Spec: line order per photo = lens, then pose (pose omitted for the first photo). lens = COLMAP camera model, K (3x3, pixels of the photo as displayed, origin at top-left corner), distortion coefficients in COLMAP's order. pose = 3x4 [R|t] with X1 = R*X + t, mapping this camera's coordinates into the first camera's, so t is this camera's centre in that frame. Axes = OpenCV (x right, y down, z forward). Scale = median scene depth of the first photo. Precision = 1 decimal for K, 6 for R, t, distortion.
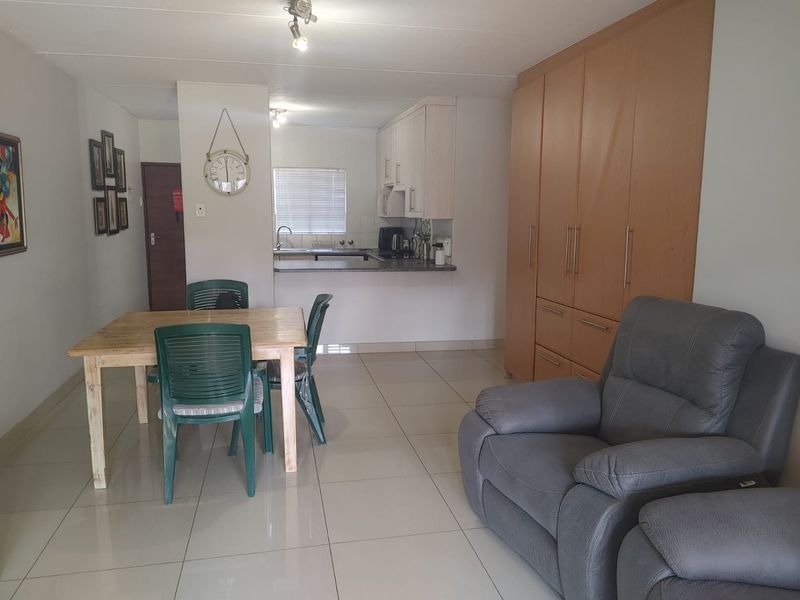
lens RADIAL K [[619.0, 0, 400.0], [0, 619.0, 300.0], [0, 0, 1]] dist [0.103254, -0.136533]
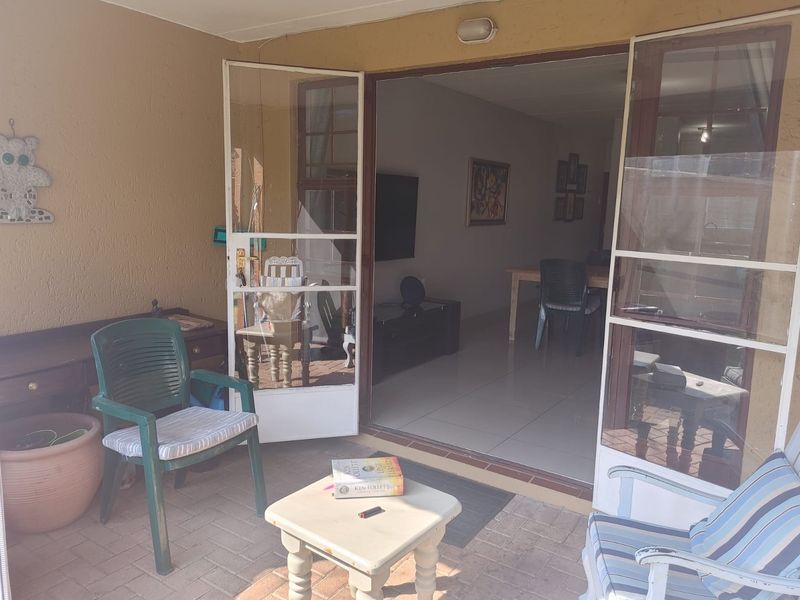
lens RADIAL K [[619.0, 0, 400.0], [0, 619.0, 300.0], [0, 0, 1]] dist [0.103254, -0.136533]
pose [[0.710224, 0.132445, -0.691404, 0.305138], [-0.136140, 0.989443, 0.049691, 0.059278], [0.690686, 0.058836, 0.720757, -0.332761]]
